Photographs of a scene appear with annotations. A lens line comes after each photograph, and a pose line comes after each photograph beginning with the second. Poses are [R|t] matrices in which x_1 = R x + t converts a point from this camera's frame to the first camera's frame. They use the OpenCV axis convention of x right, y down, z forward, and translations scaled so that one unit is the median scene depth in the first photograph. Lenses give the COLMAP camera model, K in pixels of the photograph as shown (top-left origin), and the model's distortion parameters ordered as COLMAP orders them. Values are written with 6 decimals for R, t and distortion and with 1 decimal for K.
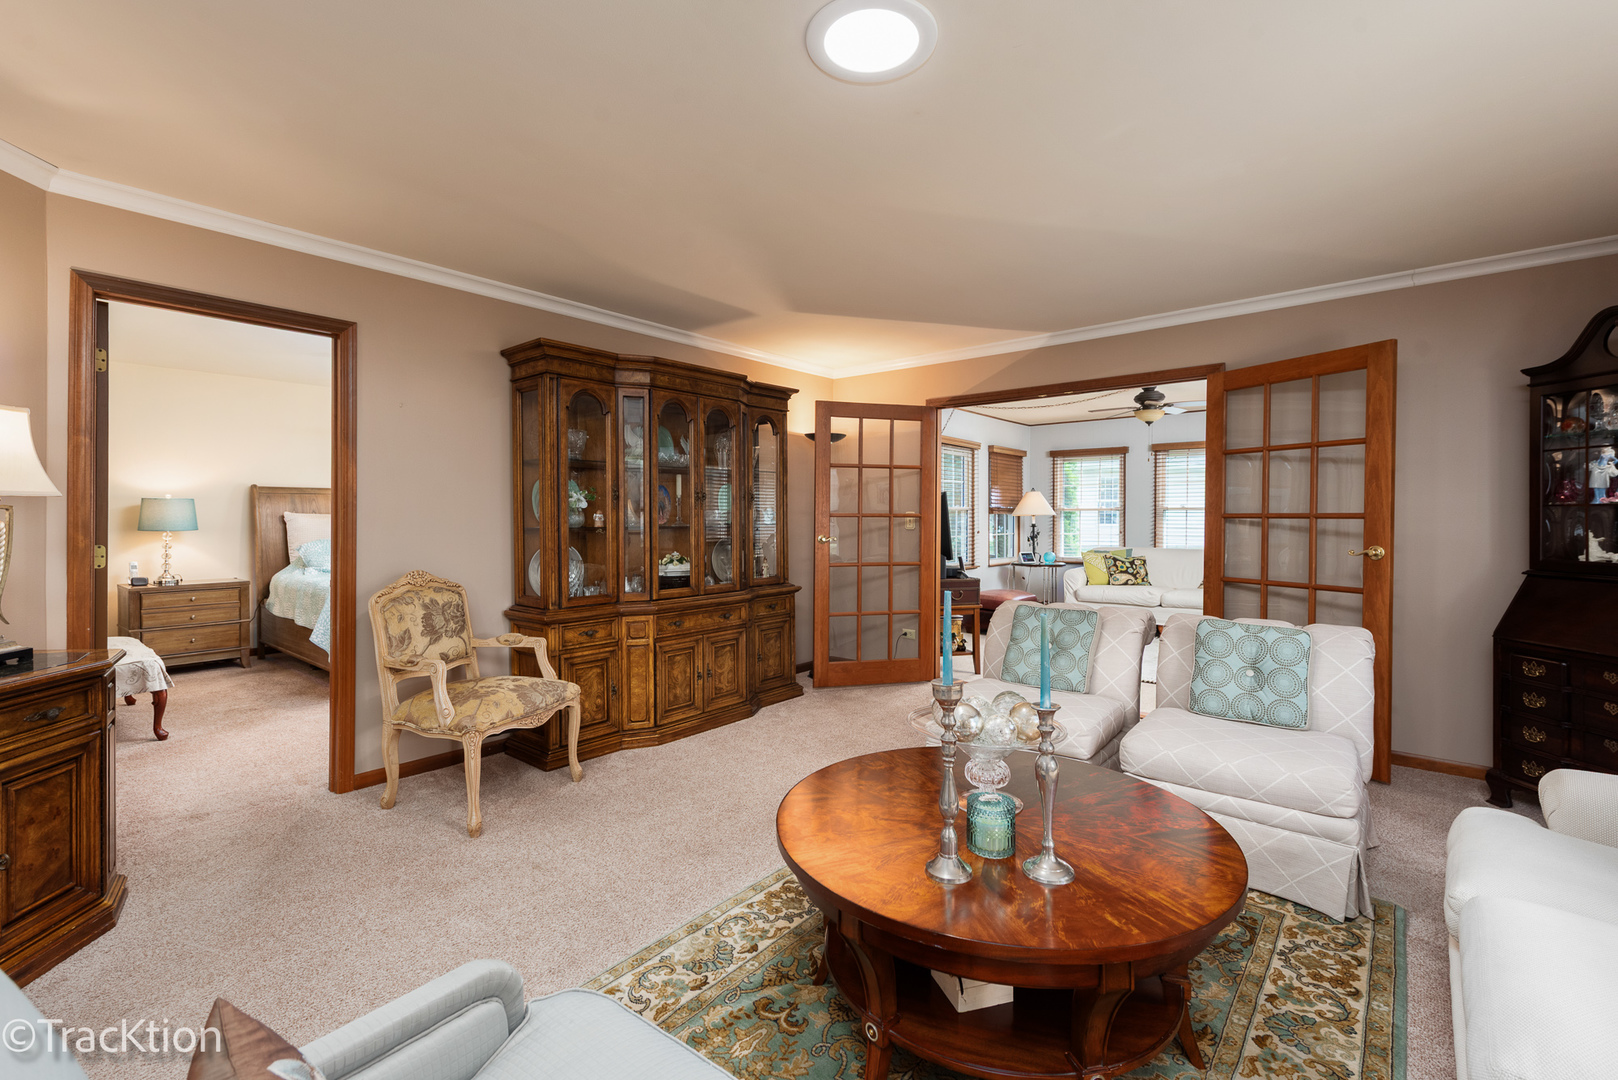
lens RADIAL K [[726.6, 0, 811.8], [0, 726.6, 527.4], [0, 0, 1]] dist [0.001829, -0.001382]
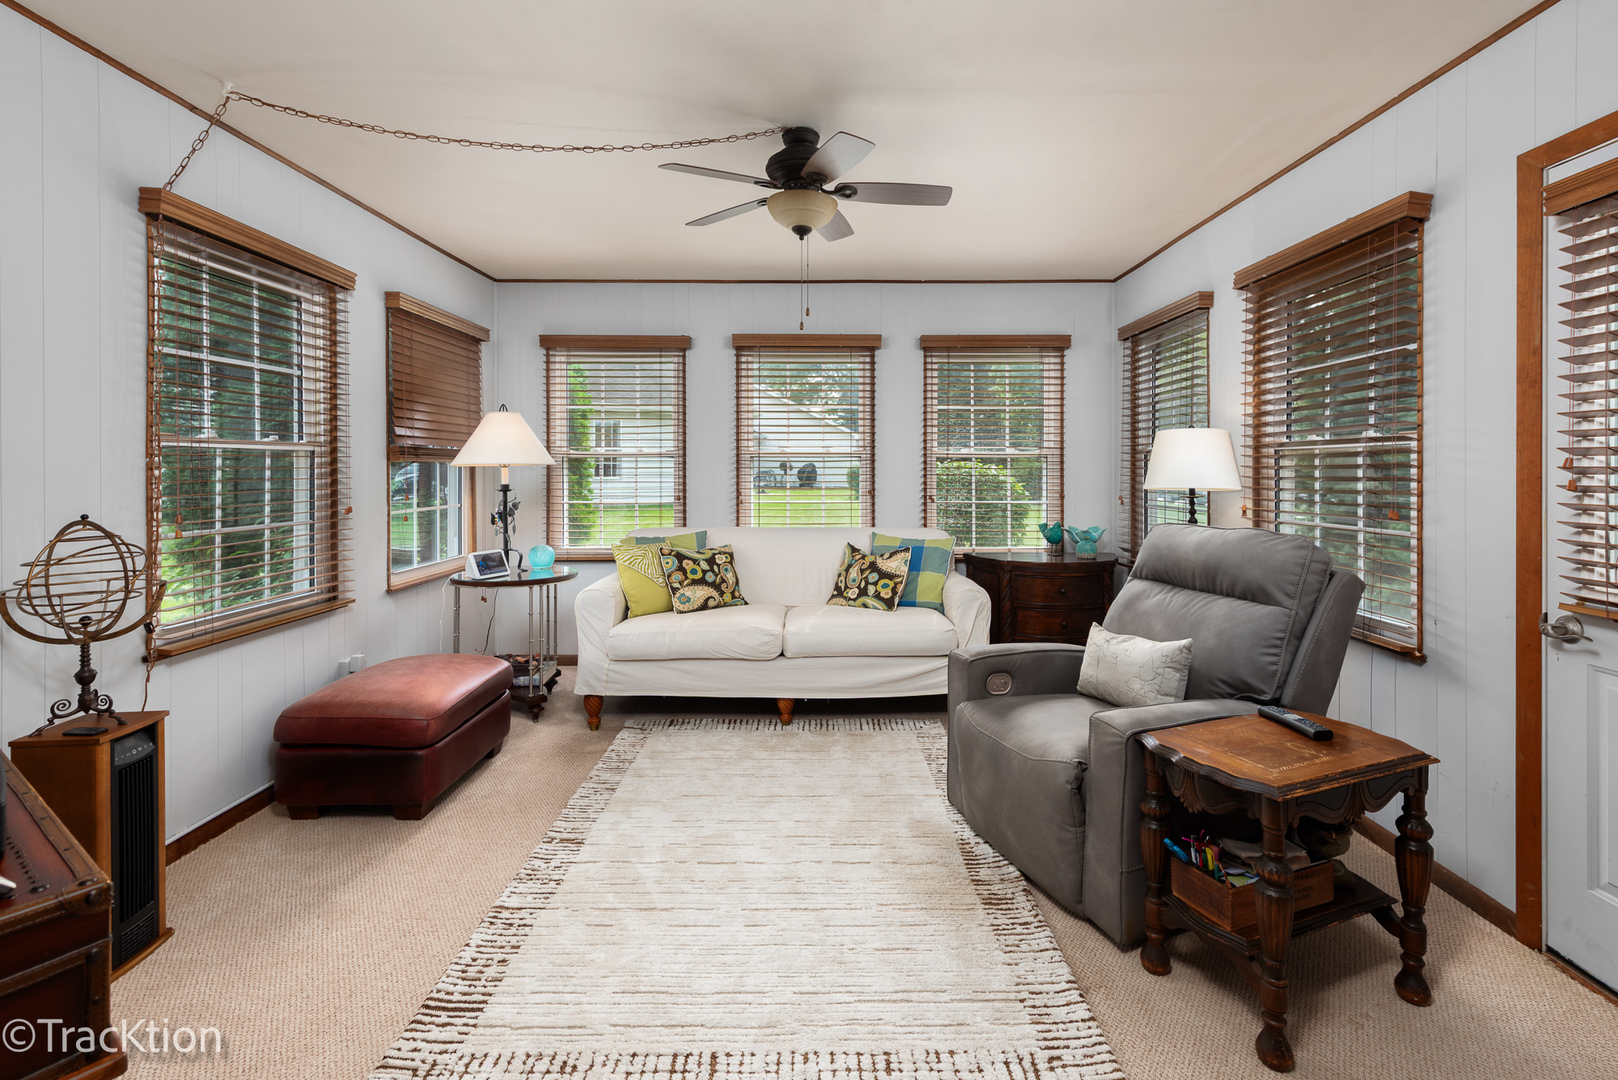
lens RADIAL K [[726.6, 0, 843.3], [0, 726.6, 462.1], [0, 0, 1]] dist [0.001829, -0.001382]
pose [[0.747576, 0.000478, 0.664176, 0.167475], [0.004176, 0.999977, -0.005420, -0.016028], [-0.664163, 0.006826, 0.747556, 0.539931]]
